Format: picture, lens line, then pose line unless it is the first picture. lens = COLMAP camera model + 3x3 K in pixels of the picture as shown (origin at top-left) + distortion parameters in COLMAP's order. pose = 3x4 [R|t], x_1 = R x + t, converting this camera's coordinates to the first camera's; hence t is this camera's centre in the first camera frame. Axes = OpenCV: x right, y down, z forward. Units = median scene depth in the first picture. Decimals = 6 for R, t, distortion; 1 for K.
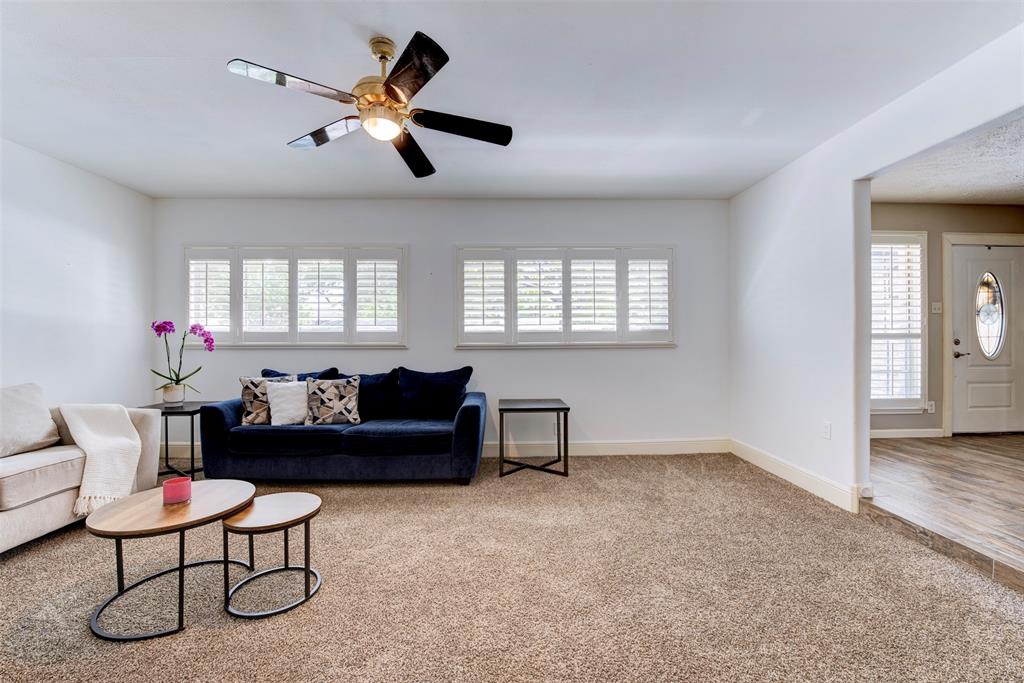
lens RADIAL K [[408.5, 0, 510.9], [0, 408.5, 338.9], [0, 0, 1]] dist [-0.015501, -0.002299]
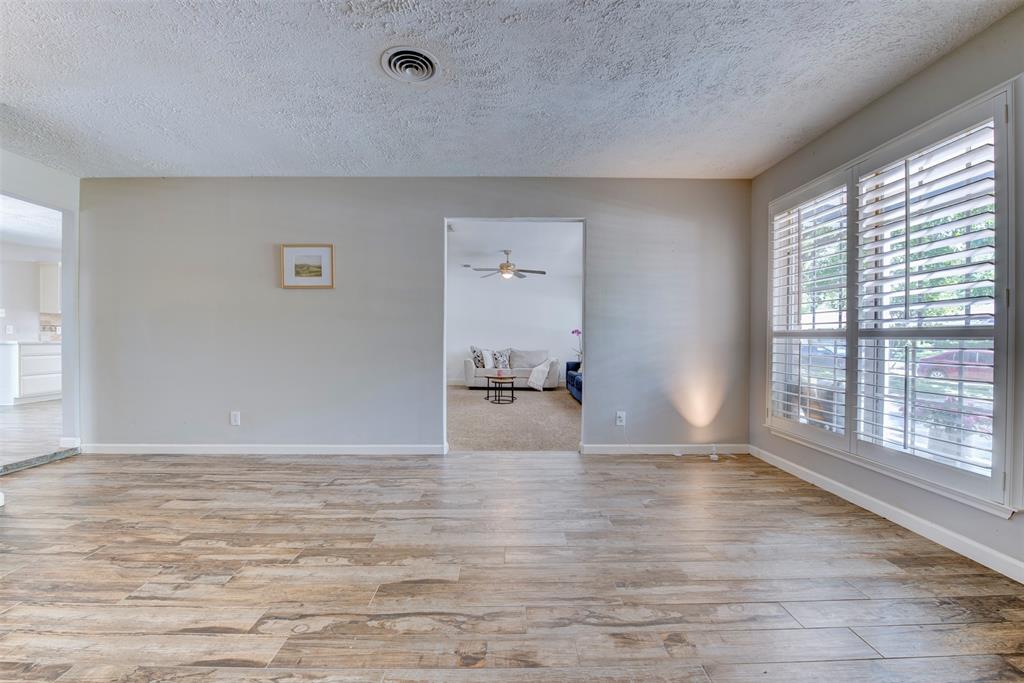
lens RADIAL K [[408.5, 0, 510.3], [0, 408.5, 339.1], [0, 0, 1]] dist [-0.015501, -0.002299]
pose [[-0.011164, 0.007830, -0.999907, 1.561487], [0.001307, 0.999969, 0.007816, -0.004415], [0.999937, -0.001219, -0.011174, 0.526093]]
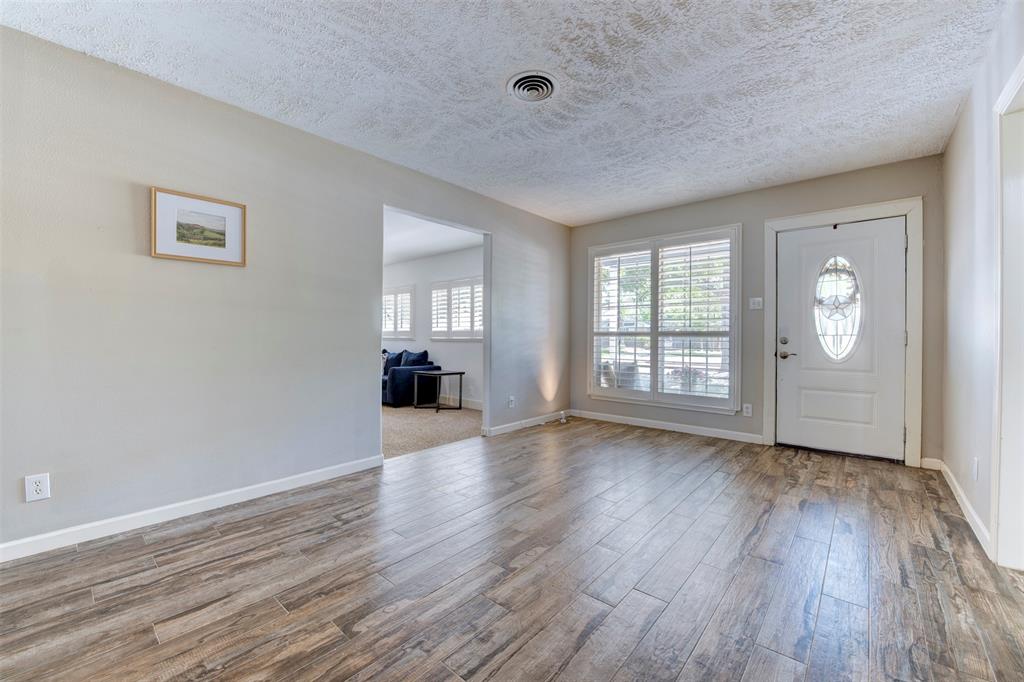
lens RADIAL K [[408.5, 0, 509.8], [0, 408.5, 338.1], [0, 0, 1]] dist [-0.015501, -0.002299]
pose [[0.735668, 0.008941, -0.677283, 1.396274], [-0.002695, 0.999944, 0.010273, -0.006187], [0.677337, -0.005732, 0.735651, -0.082303]]
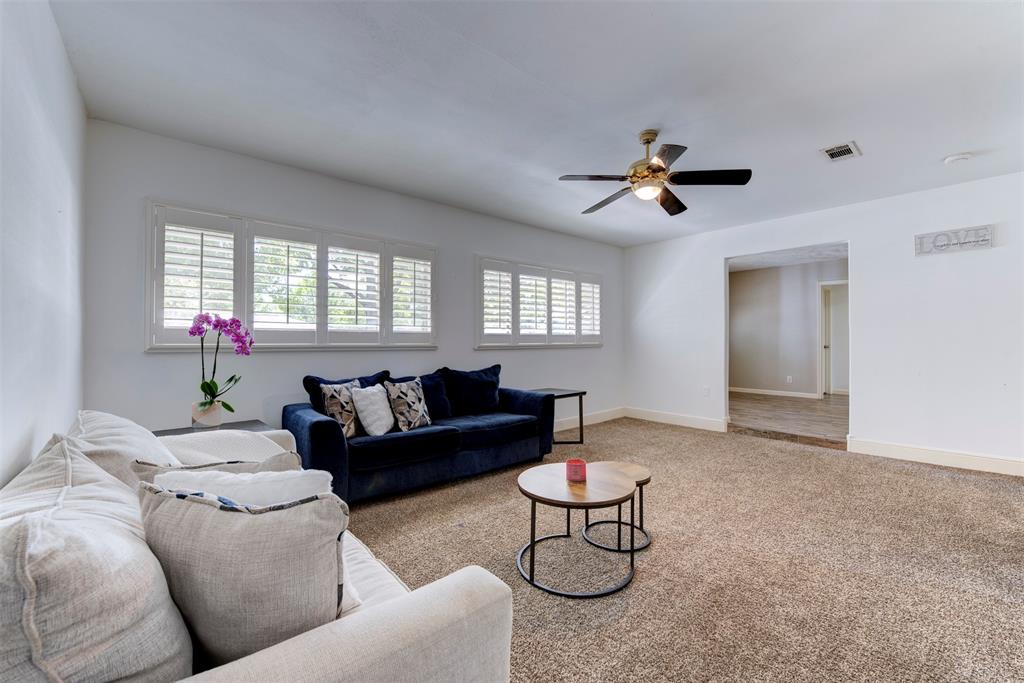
lens RADIAL K [[408.5, 0, 511.1], [0, 408.5, 336.8], [0, 0, 1]] dist [-0.015501, -0.002299]
pose [[0.779015, 0.009014, 0.626941, -0.780716], [0.005958, 0.999745, -0.021778, 0.015800], [-0.626977, 0.020700, 0.778762, 0.099429]]
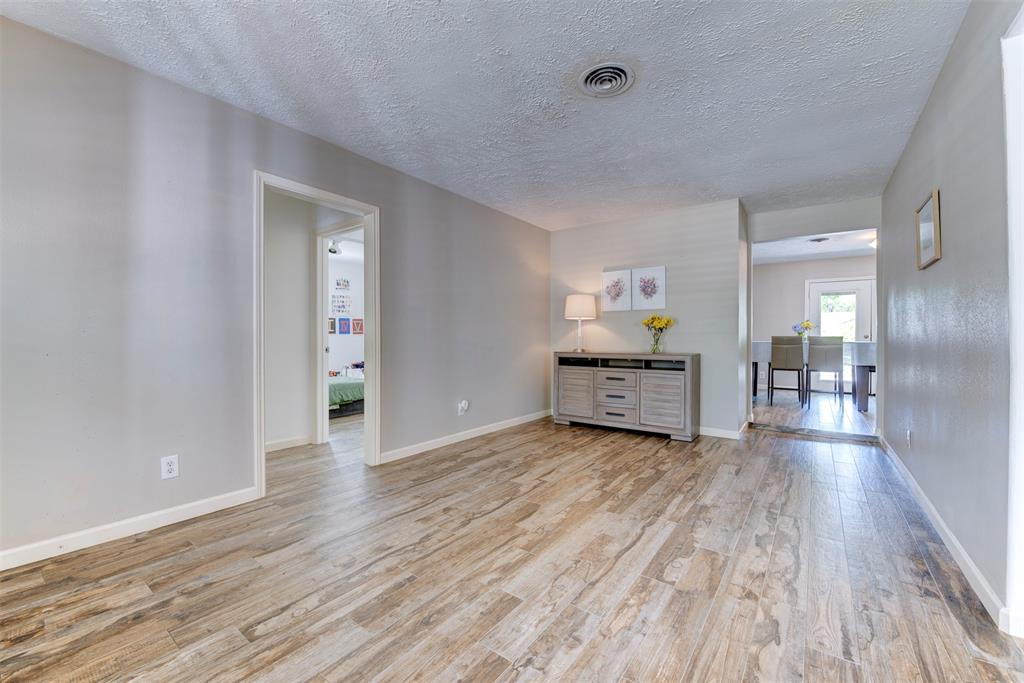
lens RADIAL K [[408.5, 0, 511.1], [0, 408.5, 337.7], [0, 0, 1]] dist [-0.015501, -0.002299]
pose [[-0.787206, 0.003170, 0.616682, 0.759092], [-0.000190, 0.999985, -0.005382, 0.000130], [-0.616690, -0.004354, -0.787194, 0.927180]]
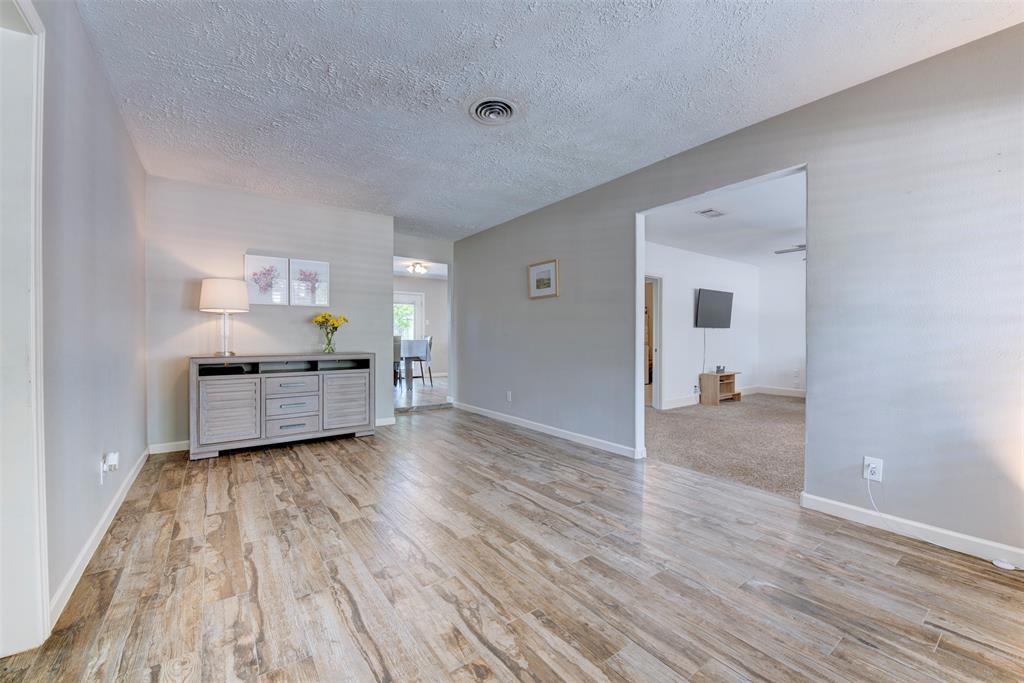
lens RADIAL K [[408.5, 0, 510.3], [0, 408.5, 339.0], [0, 0, 1]] dist [-0.015501, -0.002299]
pose [[-0.822059, 0.006480, -0.569365, 1.367504], [0.004451, 0.999978, 0.004954, -0.003333], [0.569385, 0.001538, -0.822070, 0.947142]]
